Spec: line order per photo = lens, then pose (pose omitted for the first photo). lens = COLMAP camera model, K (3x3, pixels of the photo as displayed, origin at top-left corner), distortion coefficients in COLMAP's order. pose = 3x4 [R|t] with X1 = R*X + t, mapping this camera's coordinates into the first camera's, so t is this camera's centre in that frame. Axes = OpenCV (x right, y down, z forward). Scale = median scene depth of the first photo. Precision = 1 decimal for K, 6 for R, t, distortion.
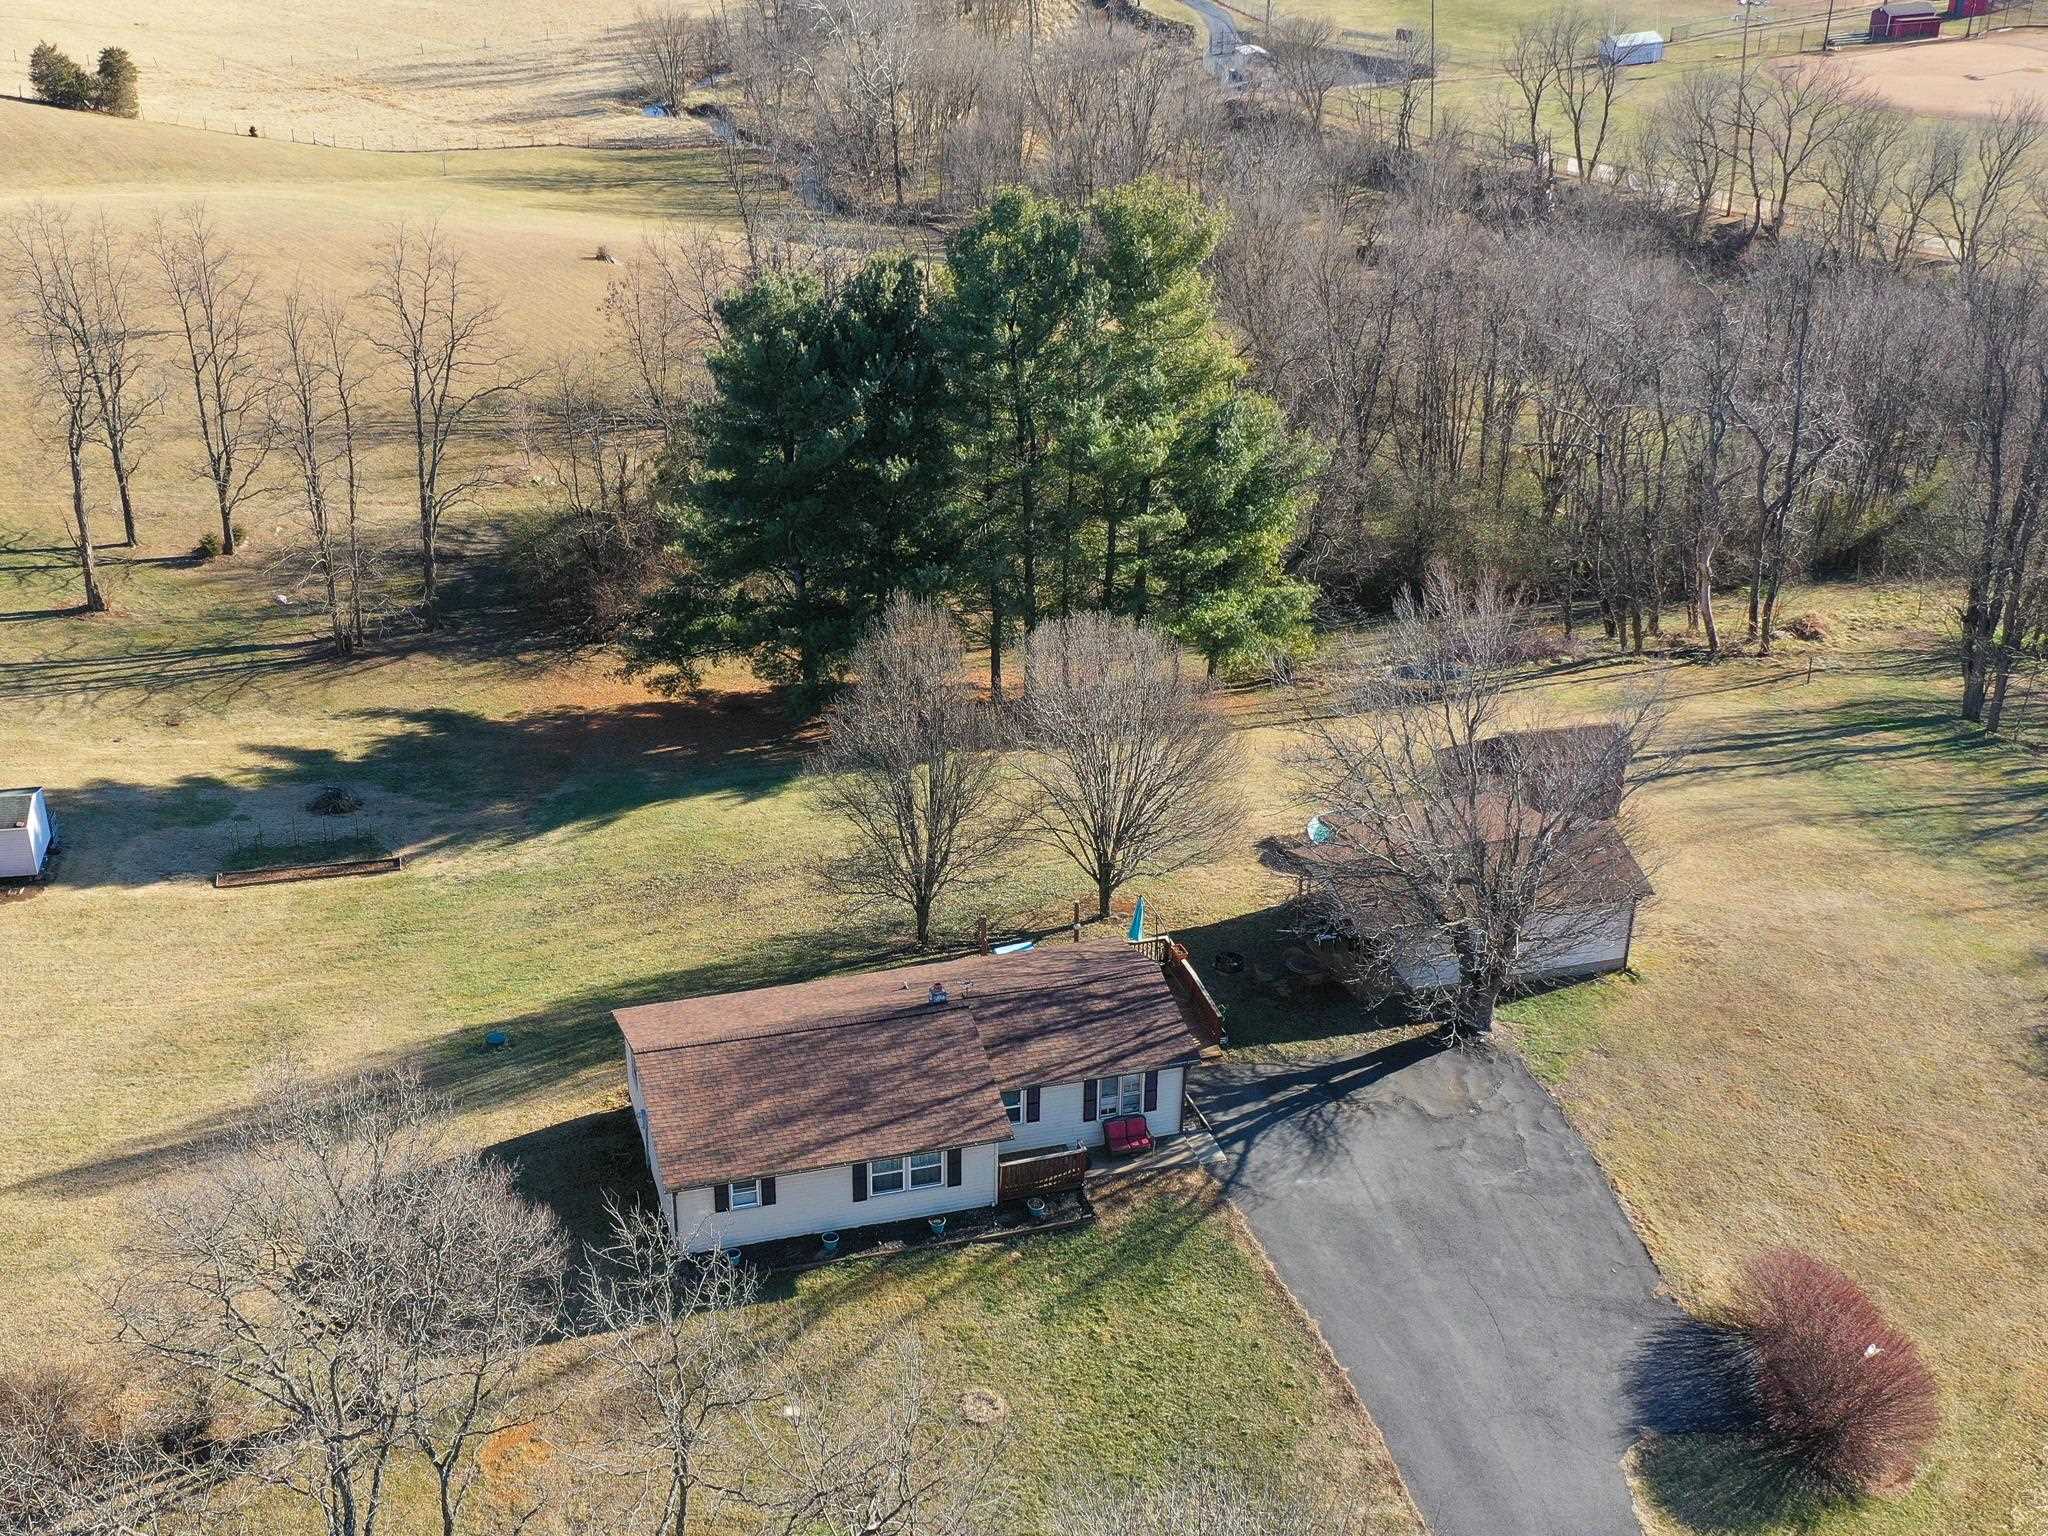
lens RADIAL K [[1911.8, 0, 956.9], [0, 1911.8, 768.9], [0, 0, 1]] dist [-0.003192, -0.015924]
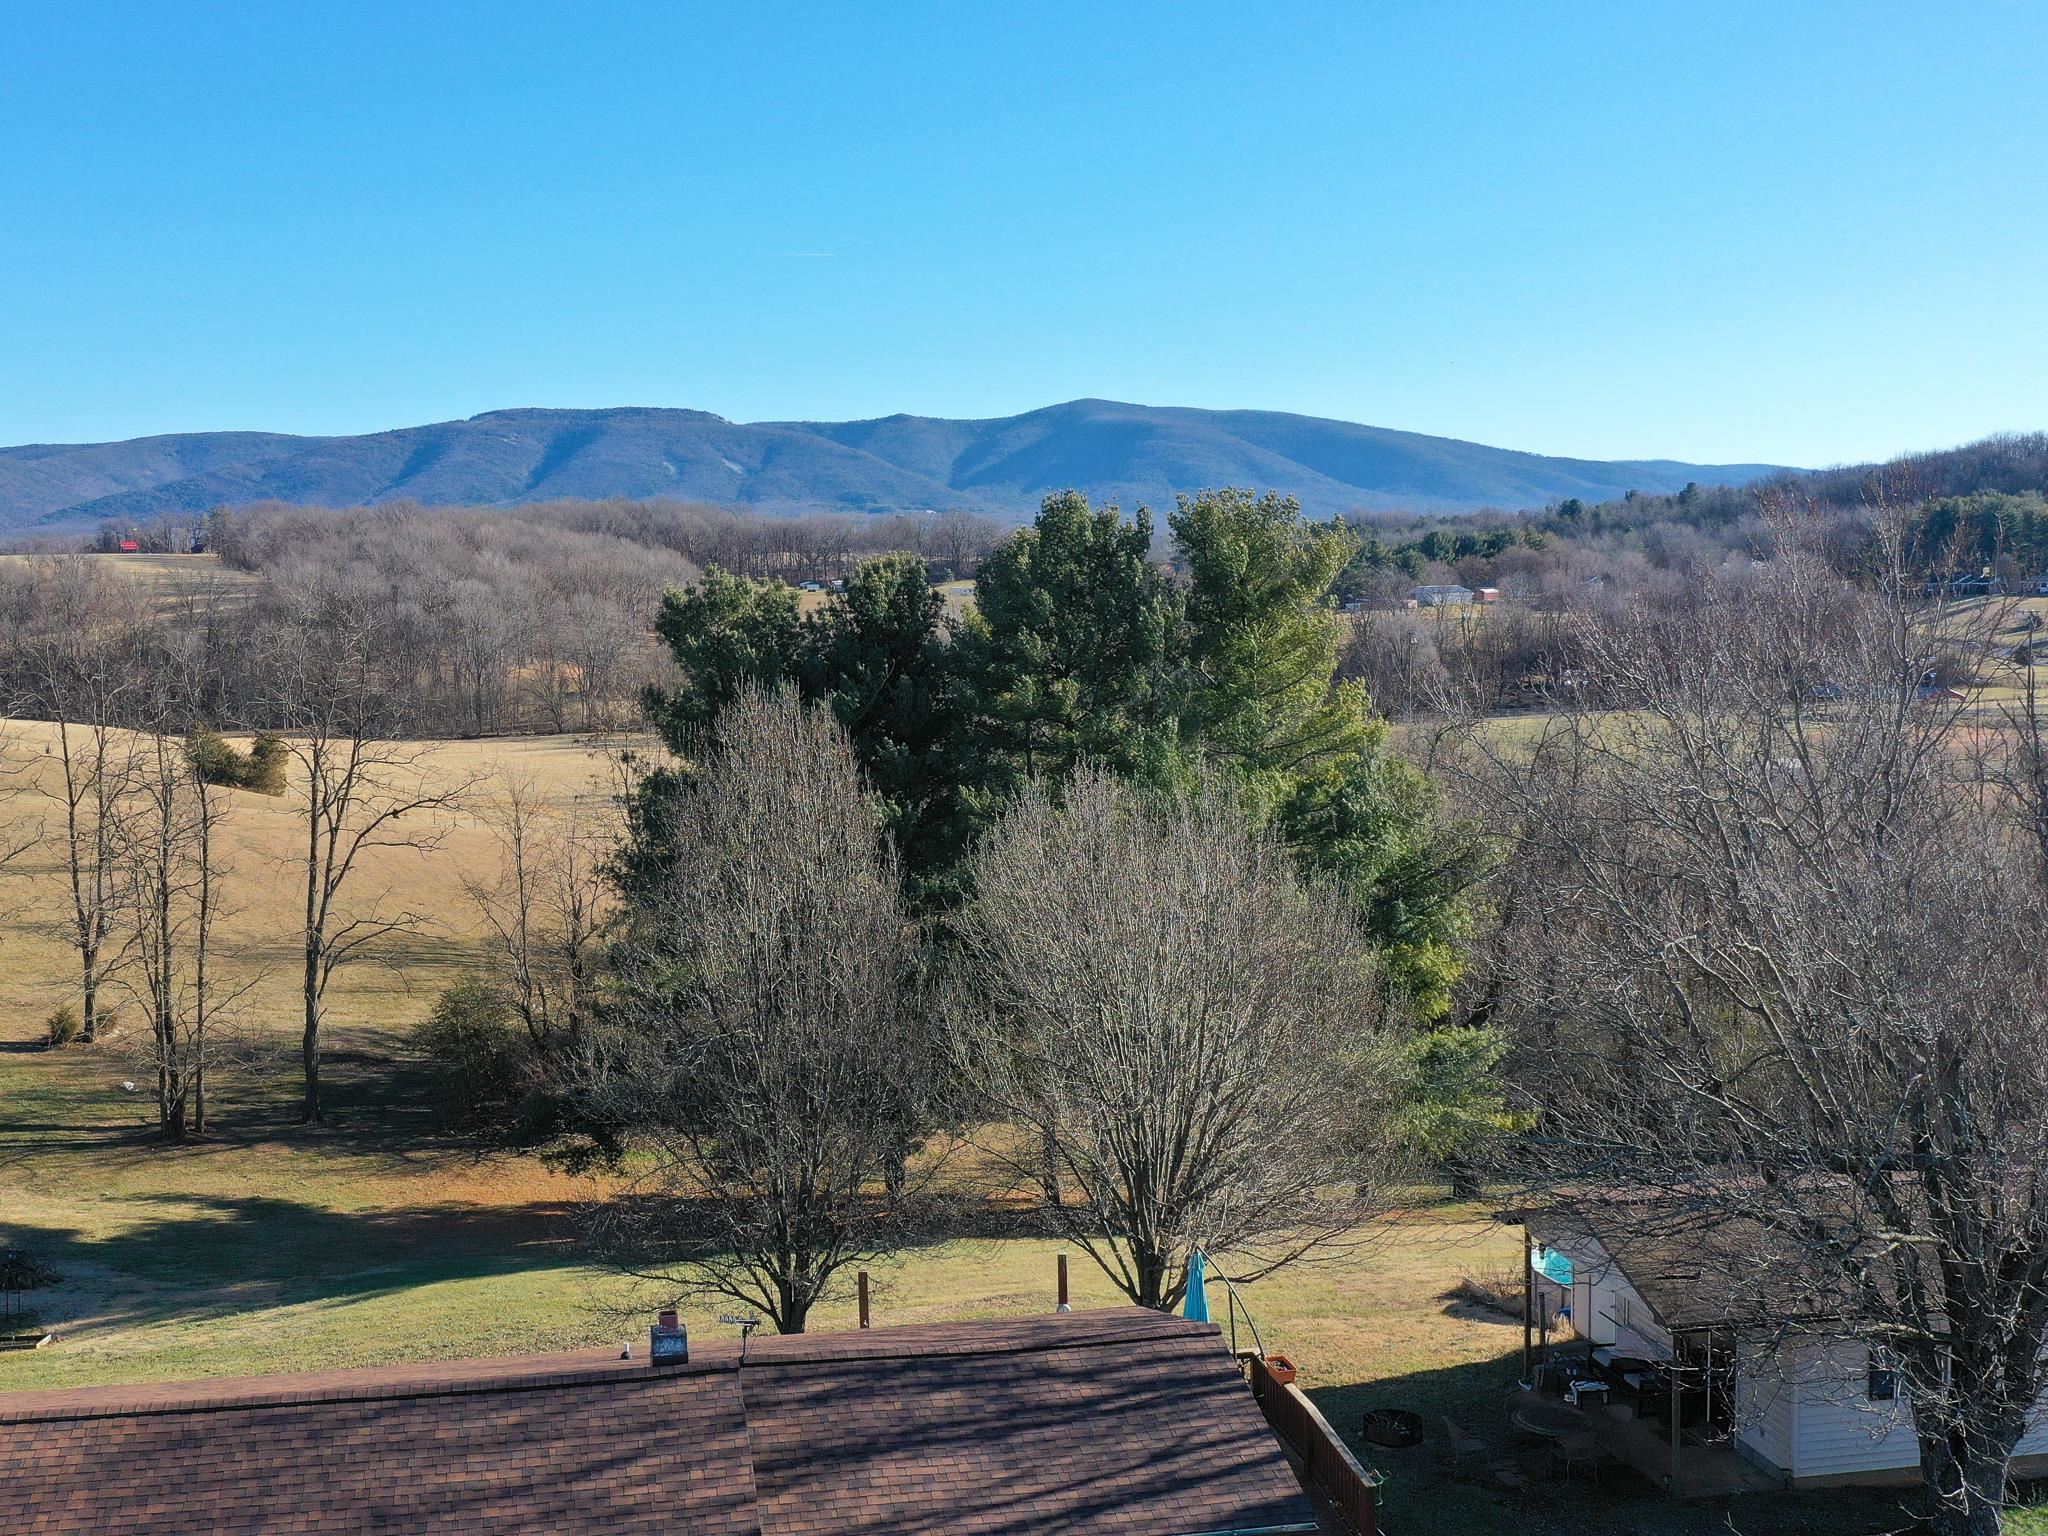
lens RADIAL K [[1911.8, 0, 956.9], [0, 1911.8, 768.9], [0, 0, 1]] dist [-0.003192, -0.015924]
pose [[0.996505, -0.011866, -0.082690, 0.057350], [-0.020347, 0.925570, -0.378028, 0.102359], [0.081021, 0.378389, 0.922094, 0.369776]]
